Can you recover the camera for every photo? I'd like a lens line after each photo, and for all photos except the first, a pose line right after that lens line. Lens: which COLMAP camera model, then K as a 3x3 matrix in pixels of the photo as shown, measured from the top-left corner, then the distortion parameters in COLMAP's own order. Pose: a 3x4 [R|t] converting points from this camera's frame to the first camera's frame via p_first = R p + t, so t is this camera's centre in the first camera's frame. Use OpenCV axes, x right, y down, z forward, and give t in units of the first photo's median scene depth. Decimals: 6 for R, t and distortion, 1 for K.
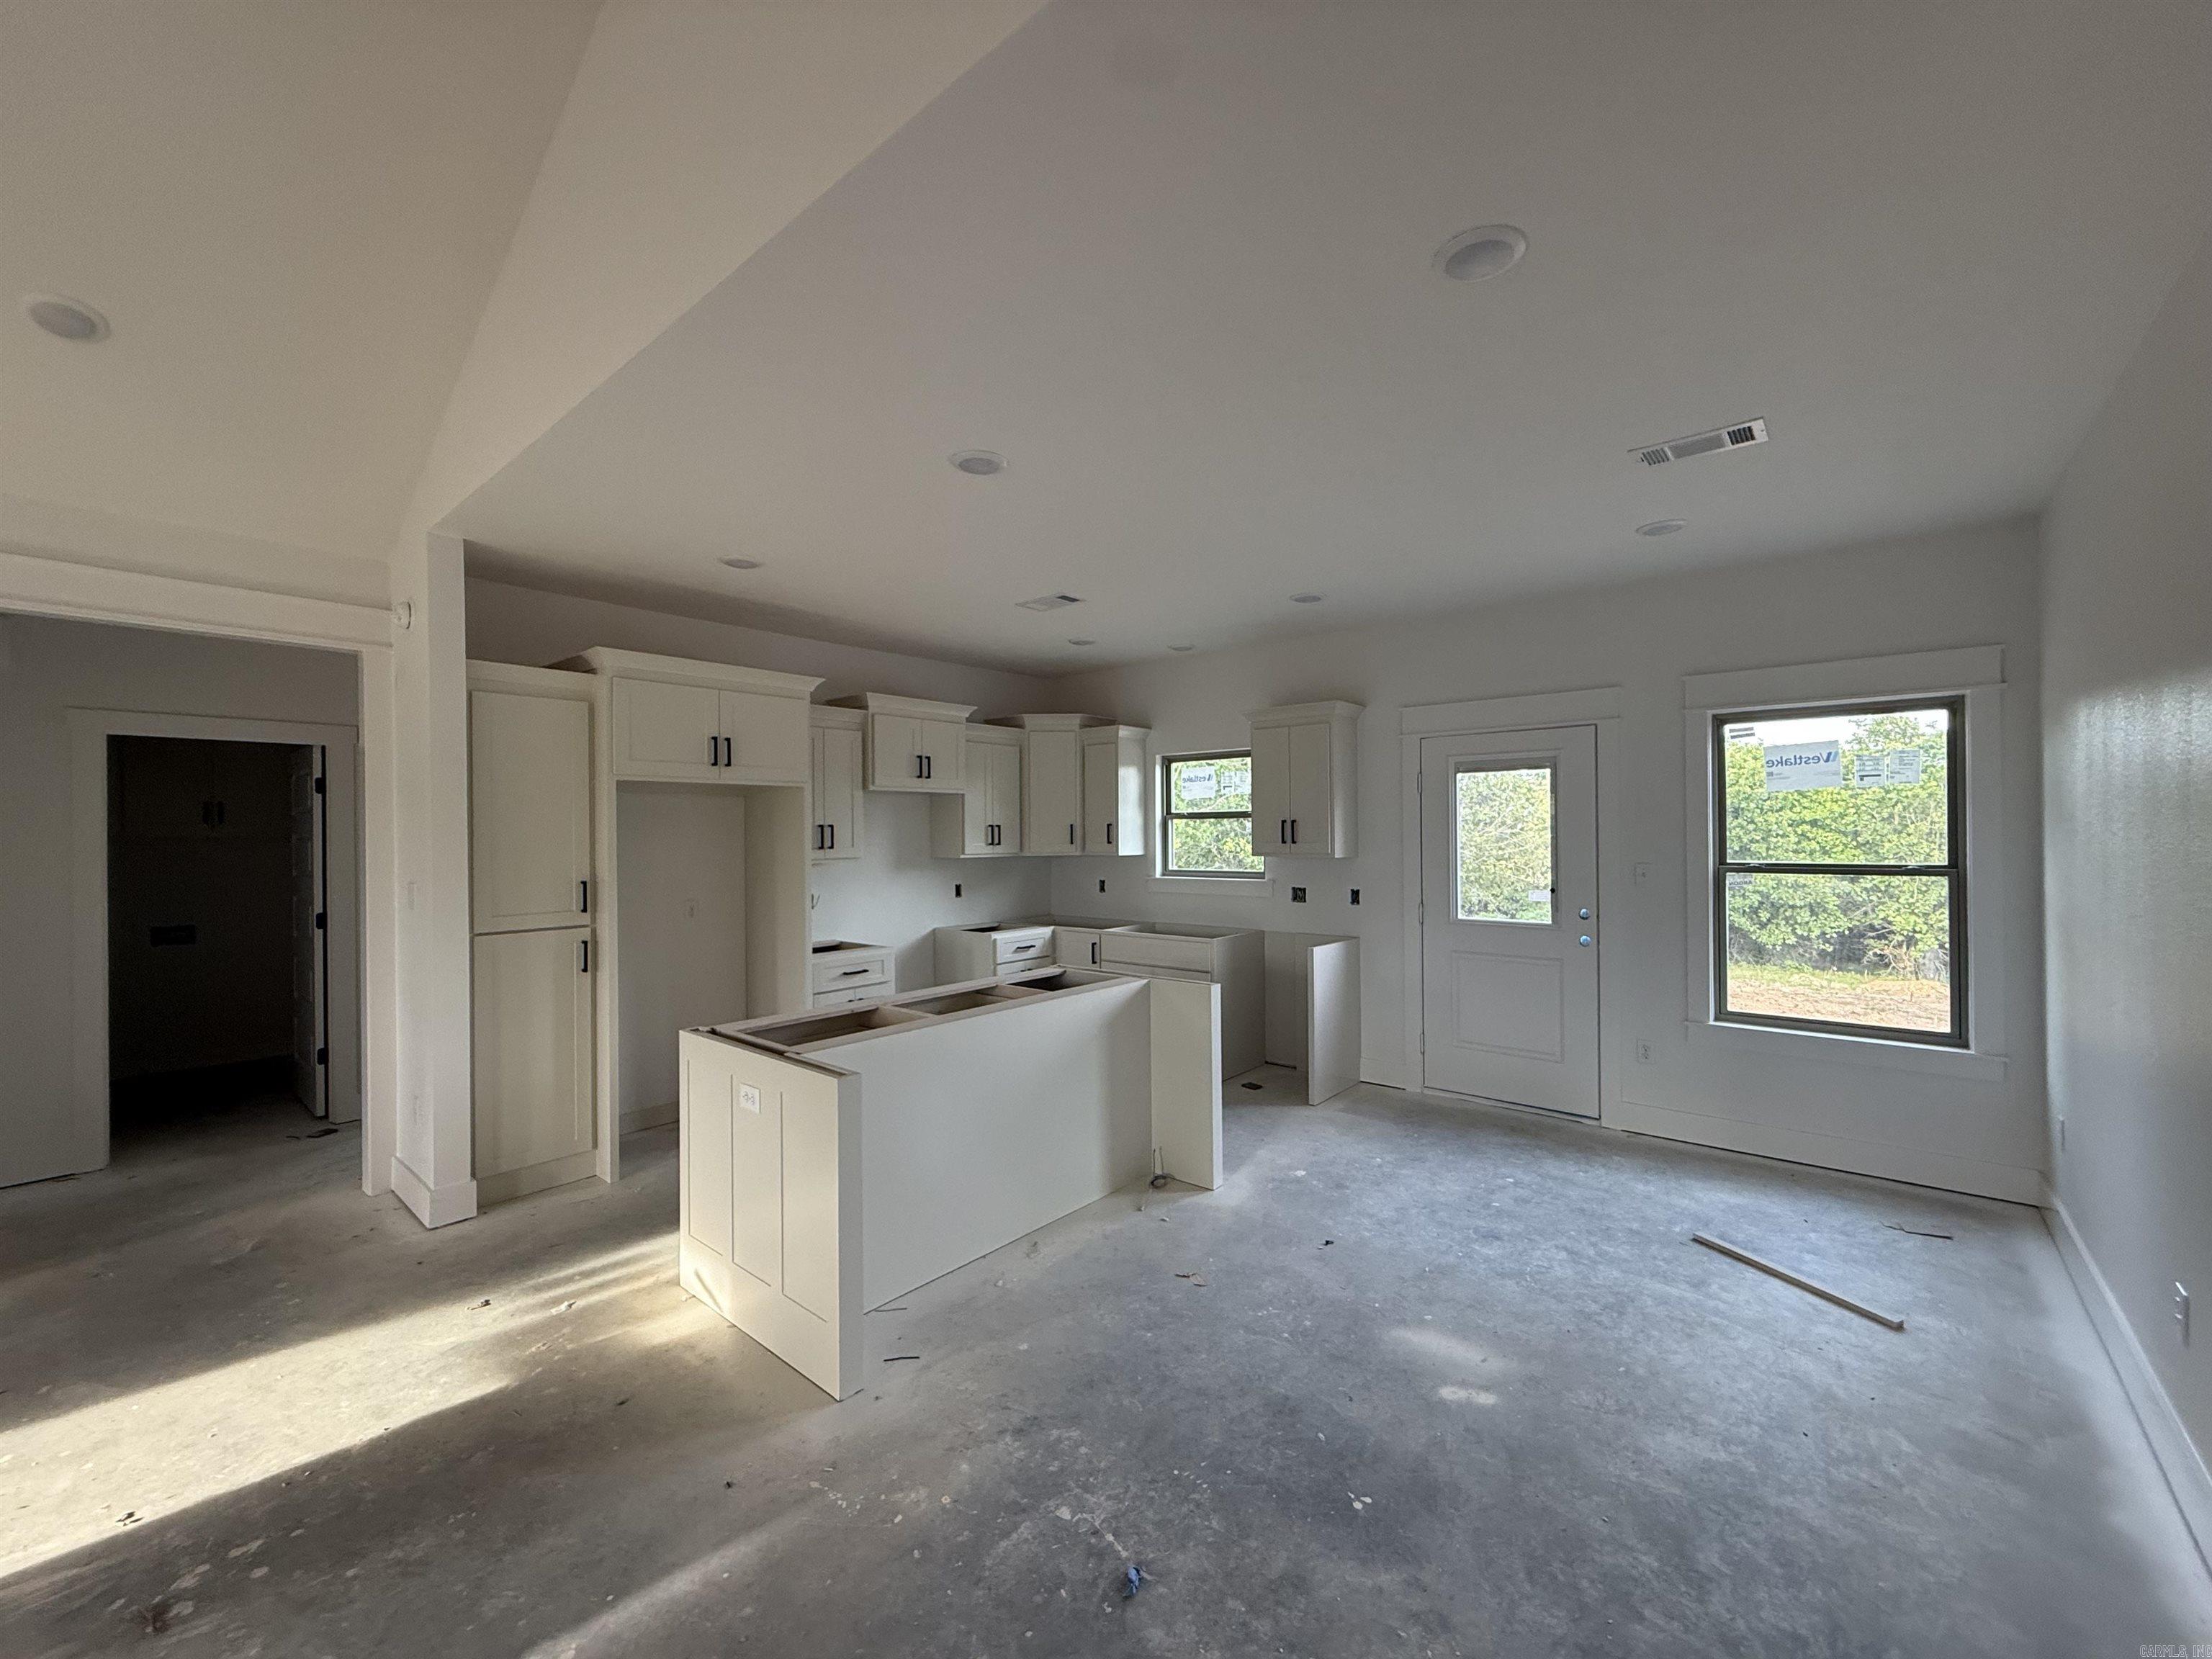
lens RADIAL K [[886.3, 0, 1098.9], [0, 886.3, 831.2], [0, 0, 1]] dist [0.001491, 0.000056]
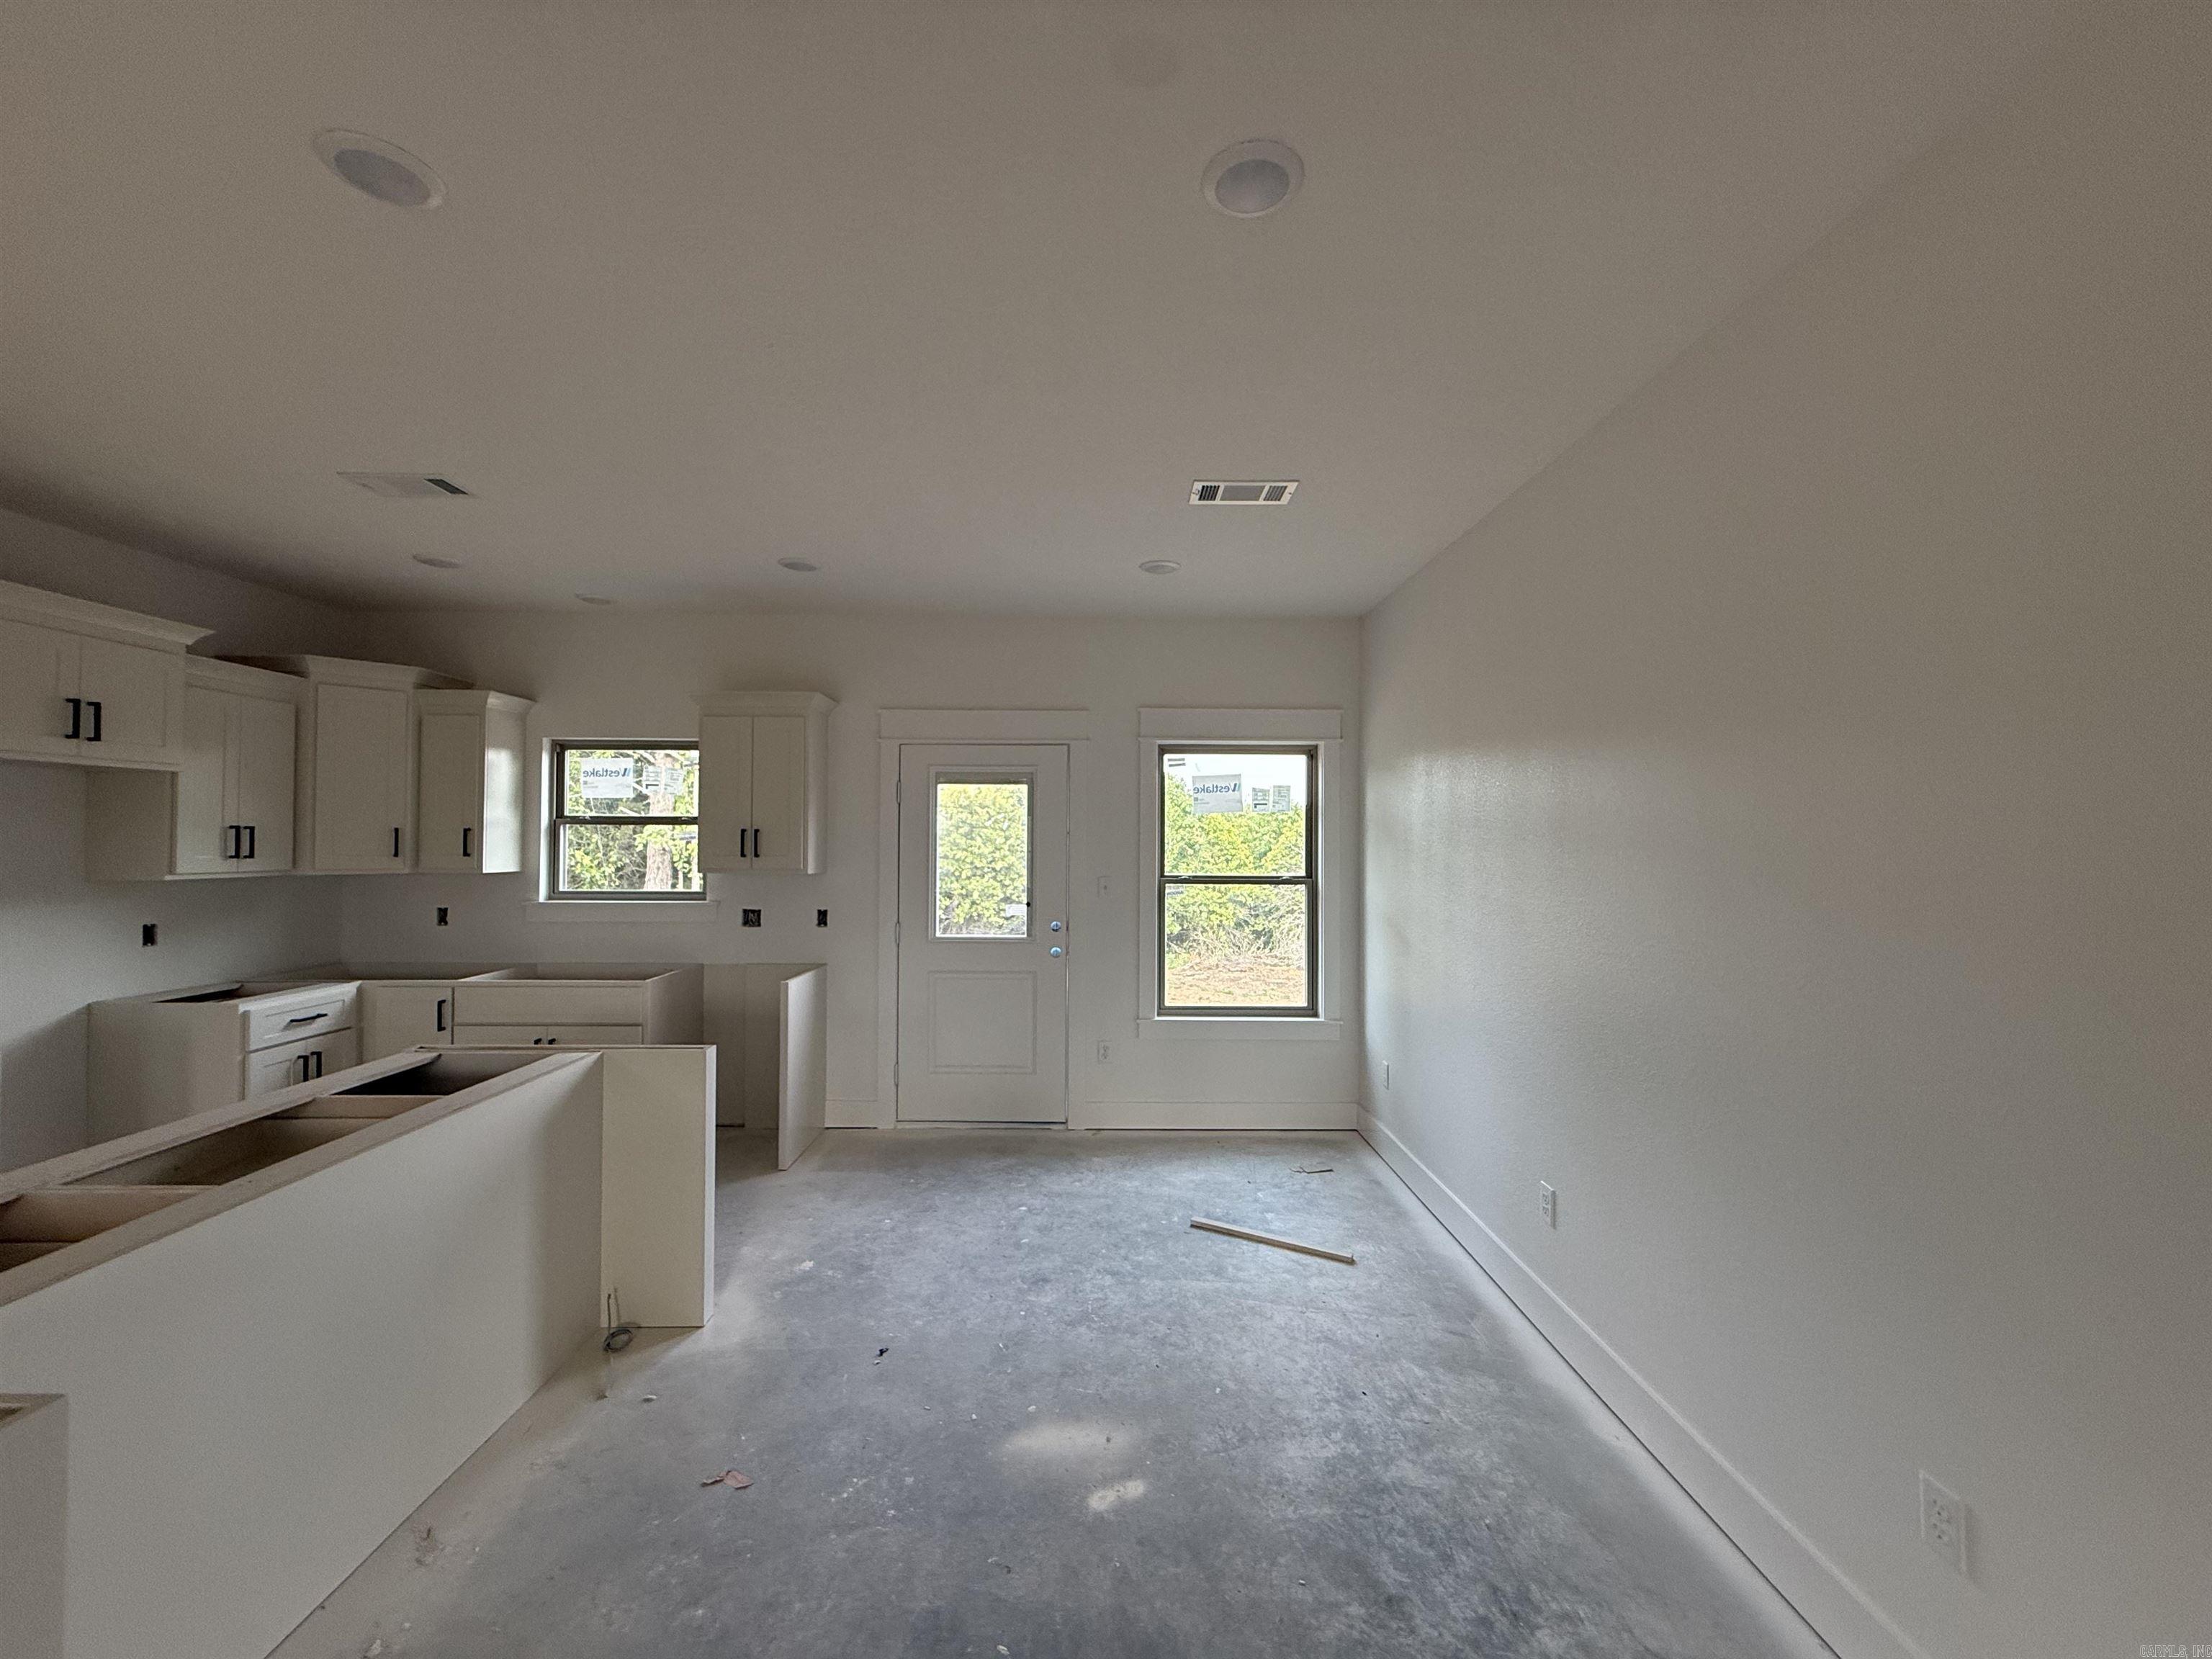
lens RADIAL K [[886.3, 0, 1098.9], [0, 886.3, 831.2], [0, 0, 1]] dist [0.001491, 0.000056]
pose [[0.755132, 0.021256, 0.655228, -0.100800], [-0.012634, 0.999760, -0.017873, 0.000283], [-0.655451, 0.005218, 0.755219, 0.193418]]
